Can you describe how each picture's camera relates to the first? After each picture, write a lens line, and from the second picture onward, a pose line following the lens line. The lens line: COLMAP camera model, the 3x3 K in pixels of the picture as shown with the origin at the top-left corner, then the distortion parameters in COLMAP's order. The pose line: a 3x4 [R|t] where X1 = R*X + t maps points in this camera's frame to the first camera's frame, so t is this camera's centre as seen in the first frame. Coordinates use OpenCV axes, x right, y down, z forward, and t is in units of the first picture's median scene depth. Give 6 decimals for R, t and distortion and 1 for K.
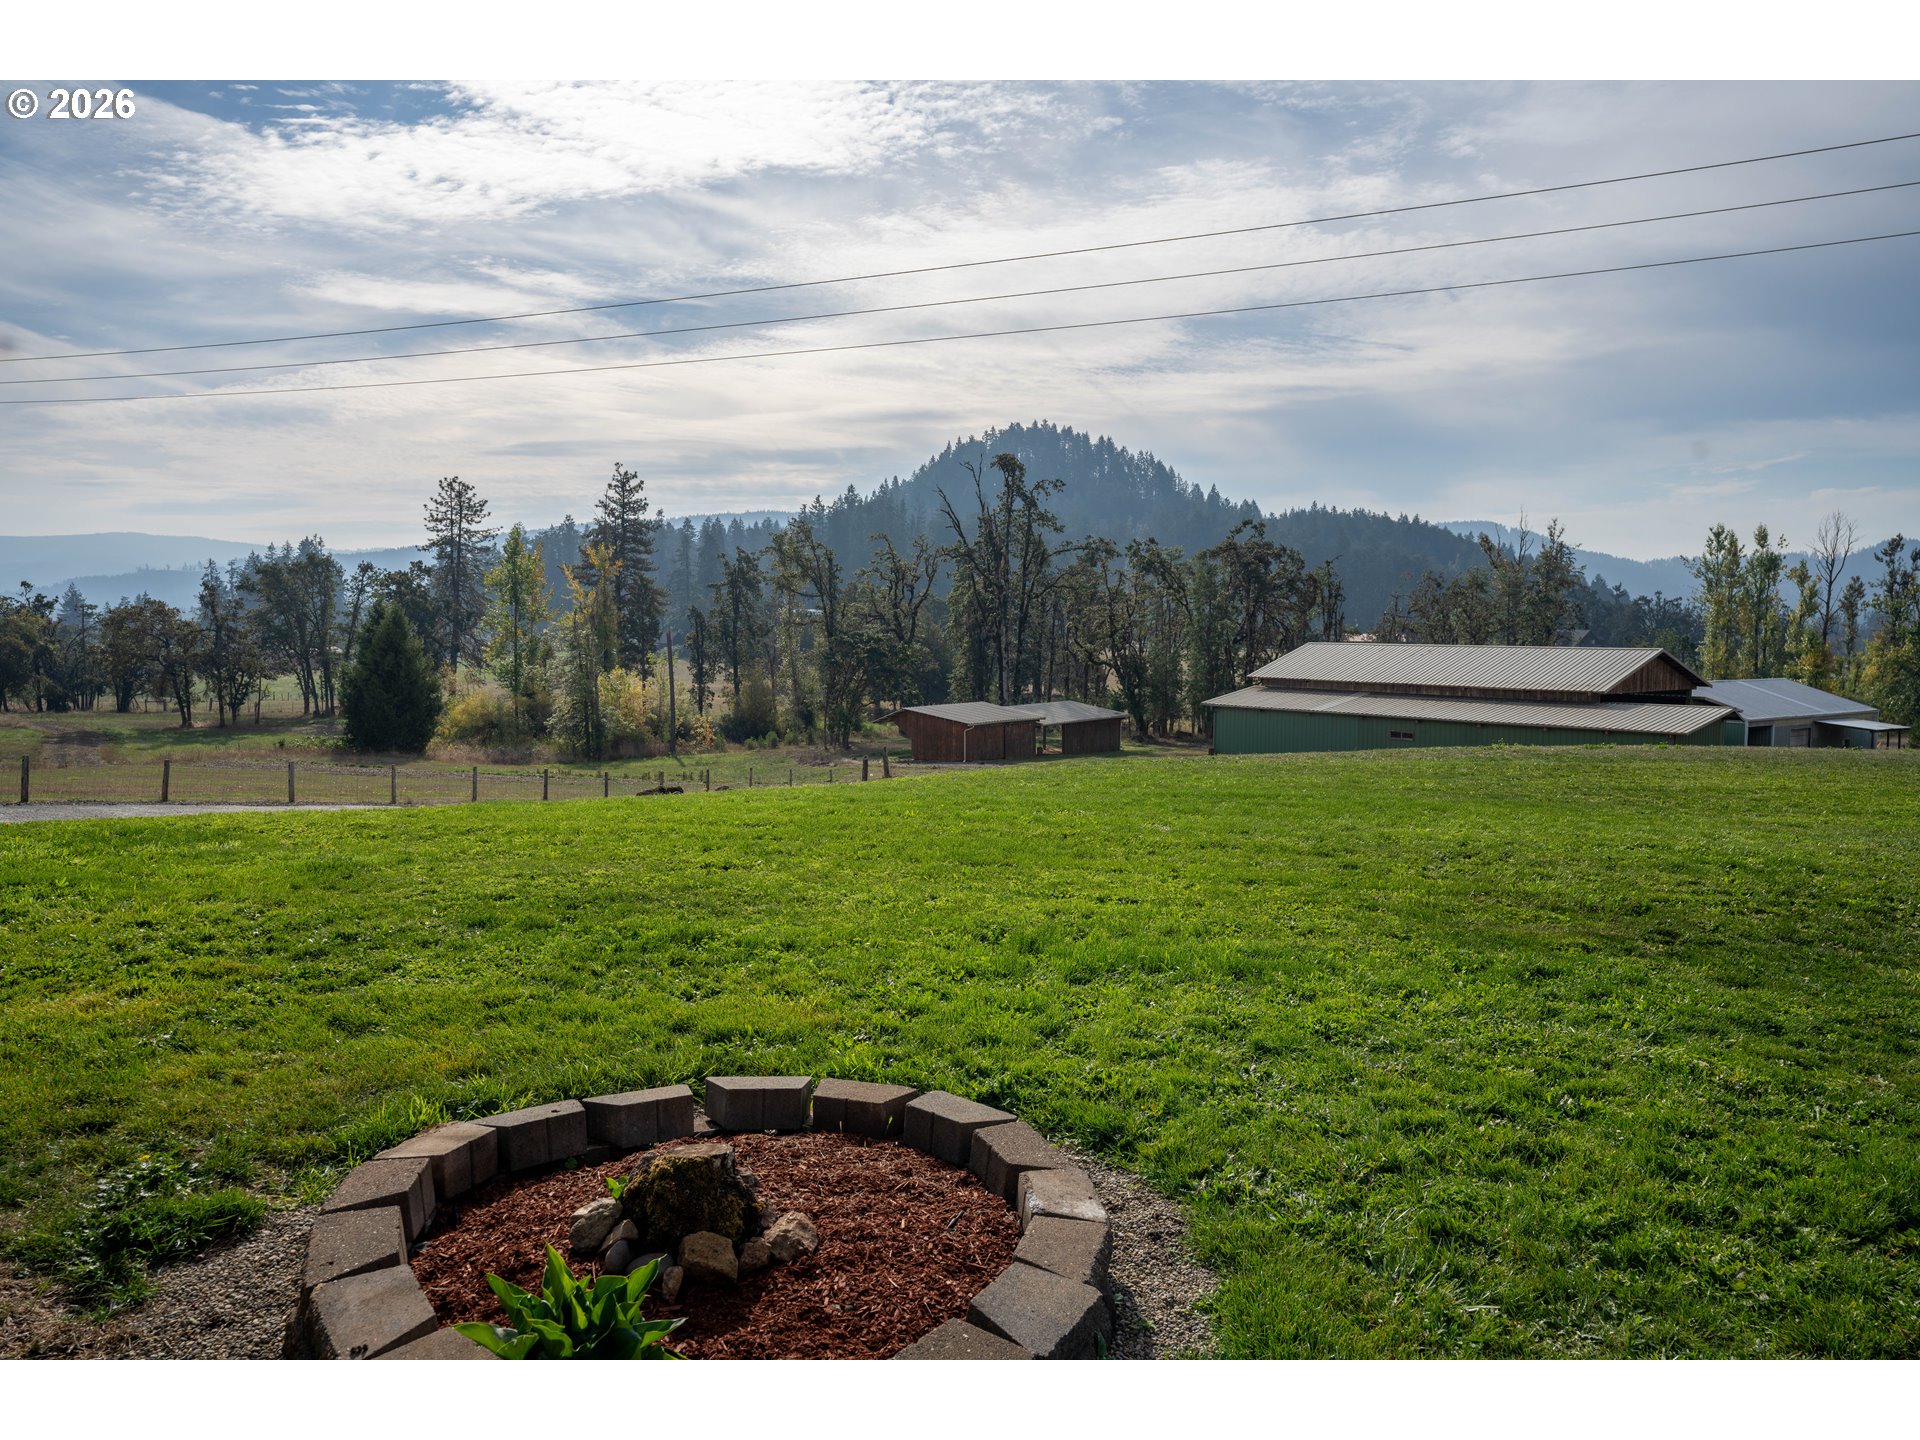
lens RADIAL K [[1493.9, 0, 900.5], [0, 1493.9, 714.8], [0, 0, 1]] dist [-0.006867, 0.004161]
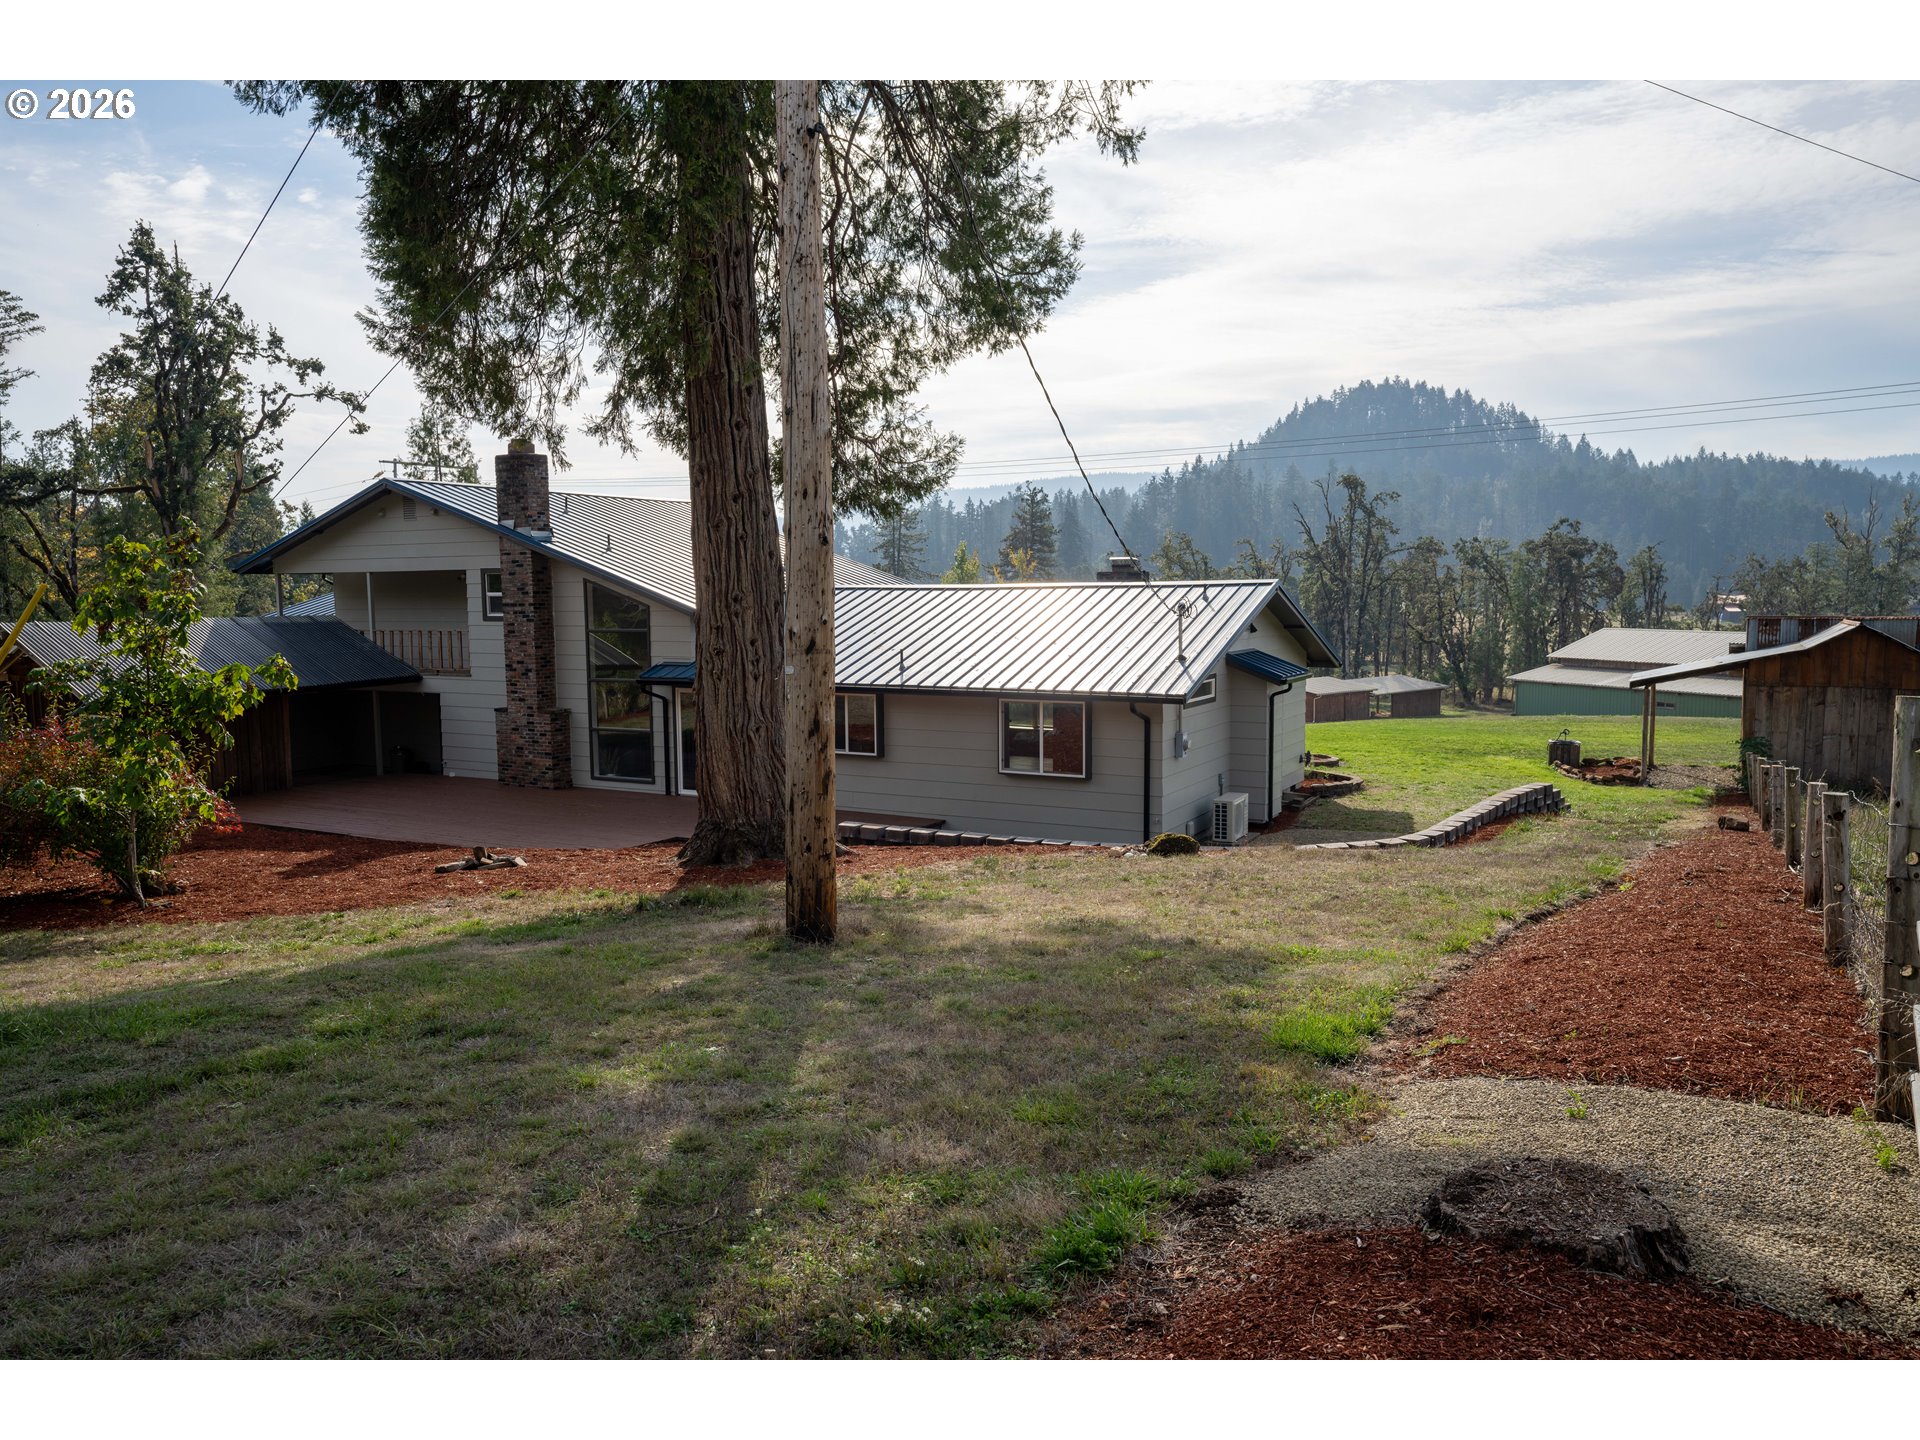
lens RADIAL K [[1493.9, 0, 900.5], [0, 1493.9, 714.8], [0, 0, 1]] dist [-0.006867, 0.004161]
pose [[0.975059, 0.009608, -0.221738, -0.014636], [-0.003575, 0.999613, 0.027591, -0.007191], [0.221917, -0.026110, 0.974716, -0.264762]]
